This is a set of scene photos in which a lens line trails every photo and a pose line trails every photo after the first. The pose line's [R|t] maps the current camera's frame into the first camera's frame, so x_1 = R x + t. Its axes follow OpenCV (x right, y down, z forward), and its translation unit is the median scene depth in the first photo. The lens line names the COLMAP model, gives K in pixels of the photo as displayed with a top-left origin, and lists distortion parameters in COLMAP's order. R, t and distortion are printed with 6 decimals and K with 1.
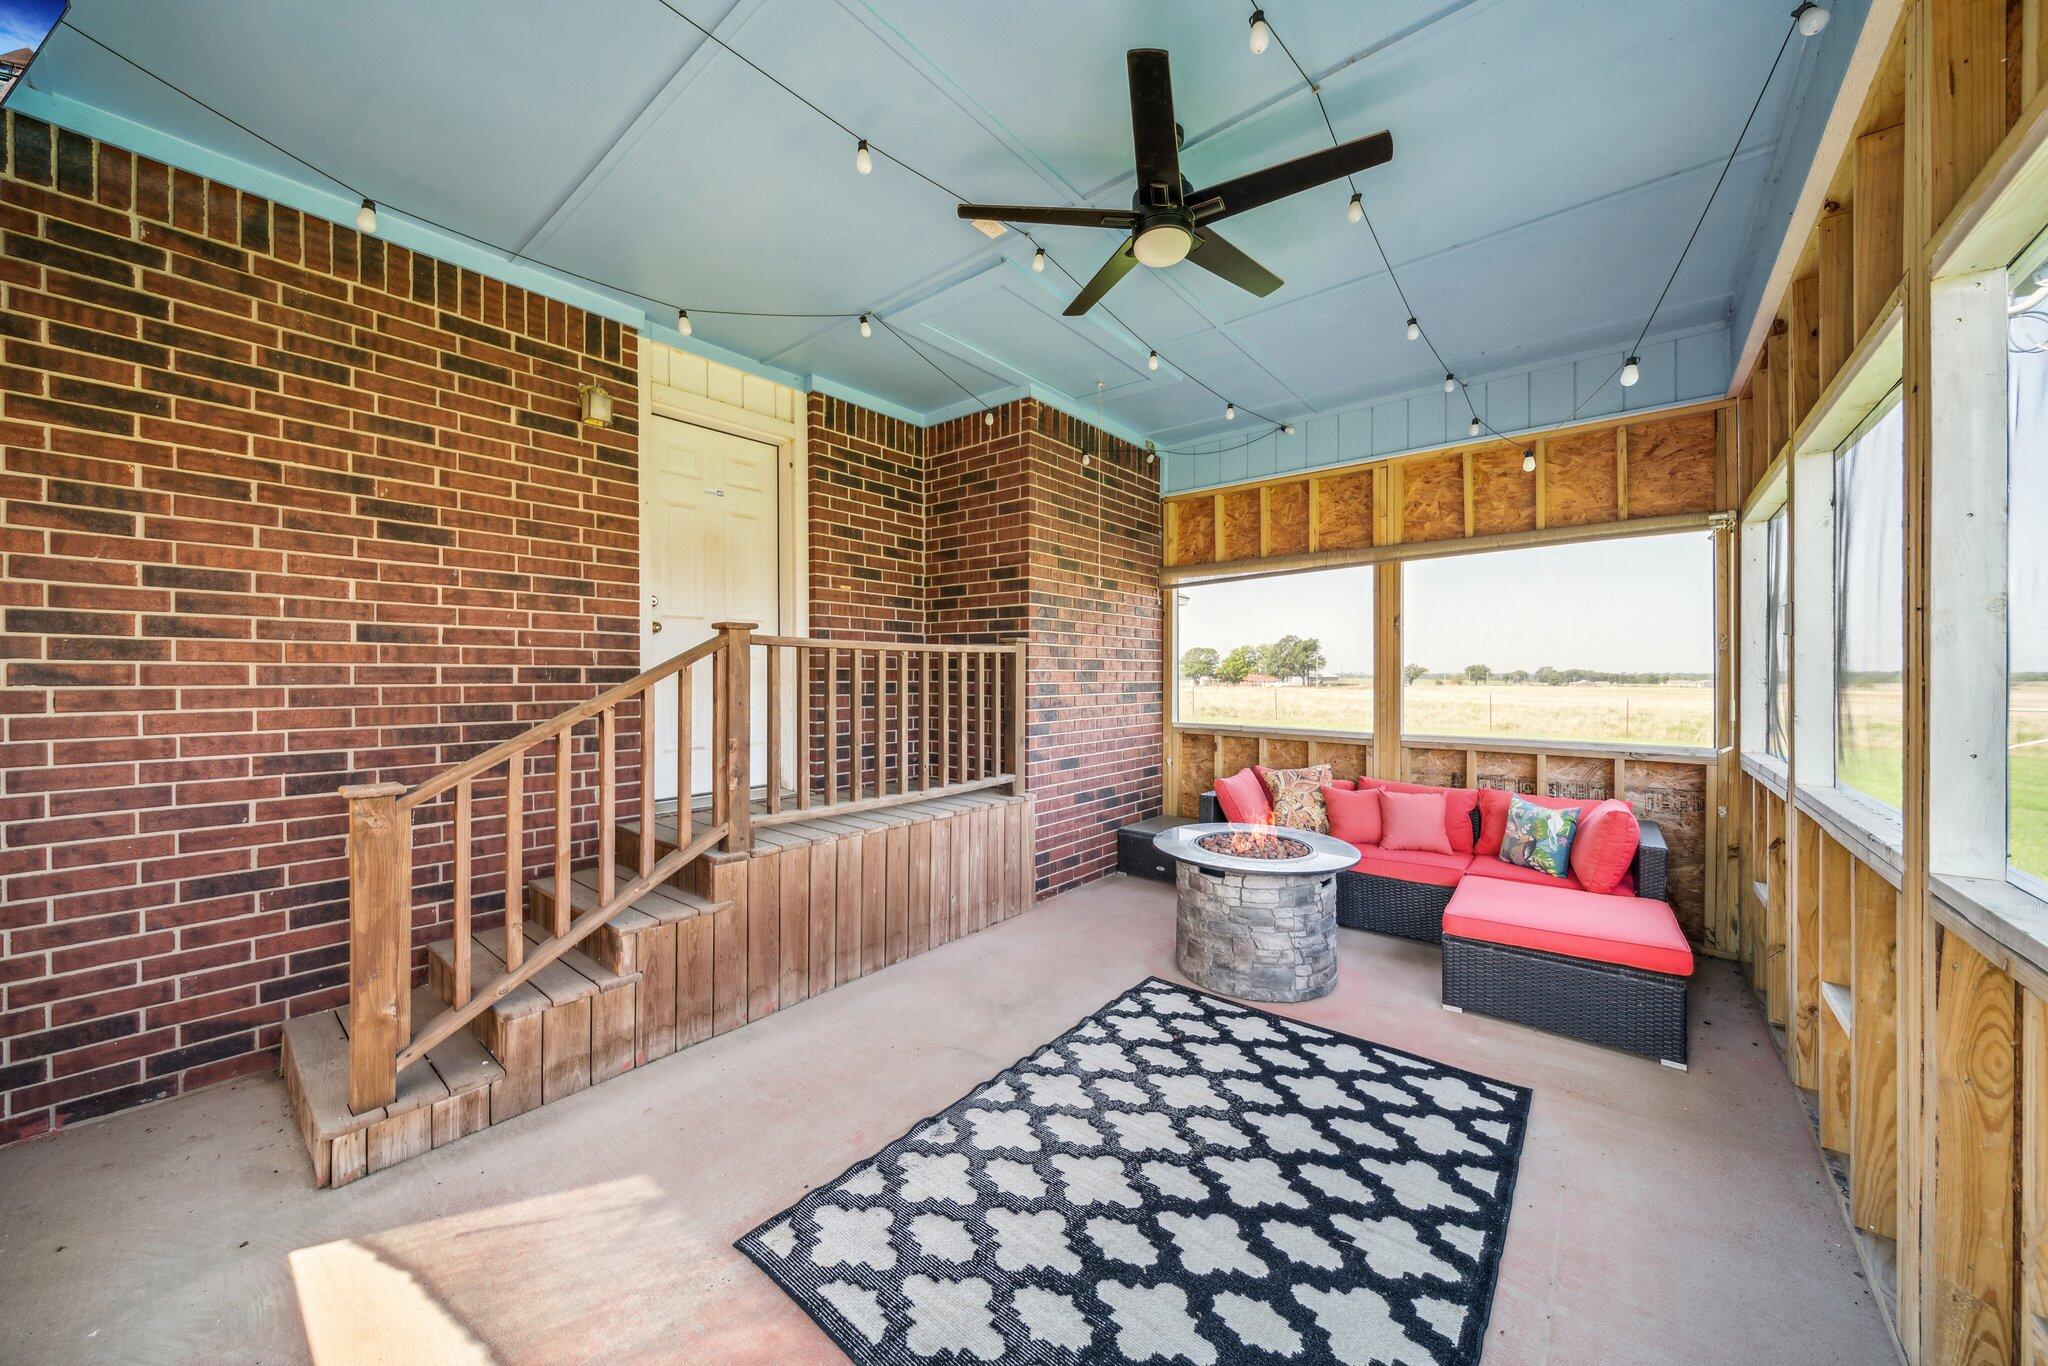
lens RADIAL K [[727.8, 0, 1009.4], [0, 727.8, 672.2], [0, 0, 1]] dist [0.000562, -0.000360]
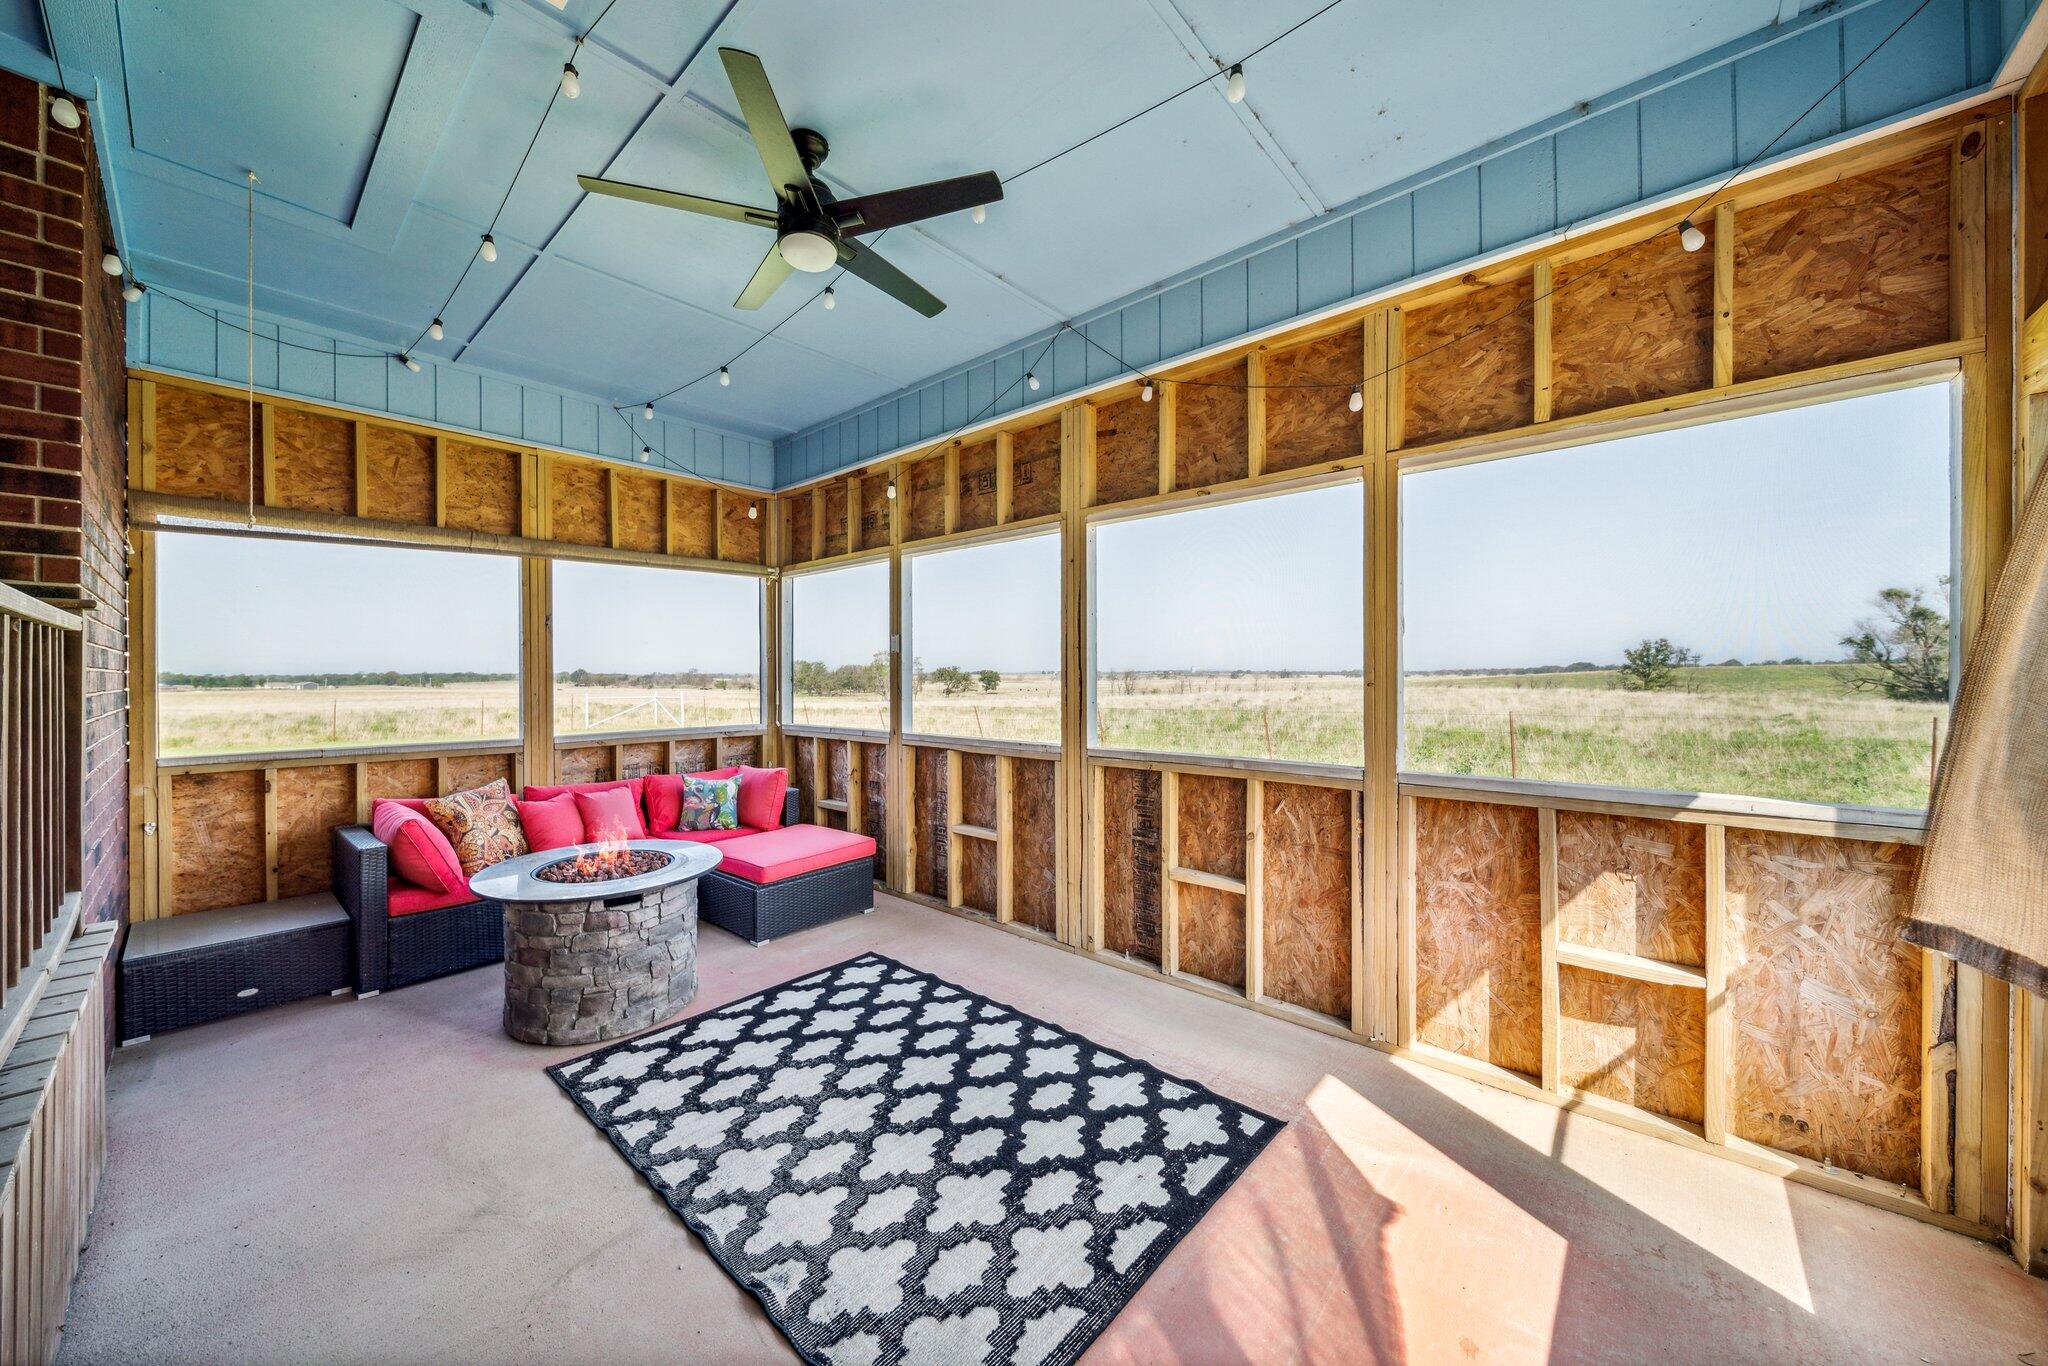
lens RADIAL K [[727.8, 0, 1009.4], [0, 727.8, 672.2], [0, 0, 1]] dist [0.000562, -0.000360]
pose [[0.028981, -0.000136, 0.999580, -0.689524], [0.002671, 0.999996, 0.000059, 0.000912], [-0.999576, 0.002668, 0.028981, 0.601990]]
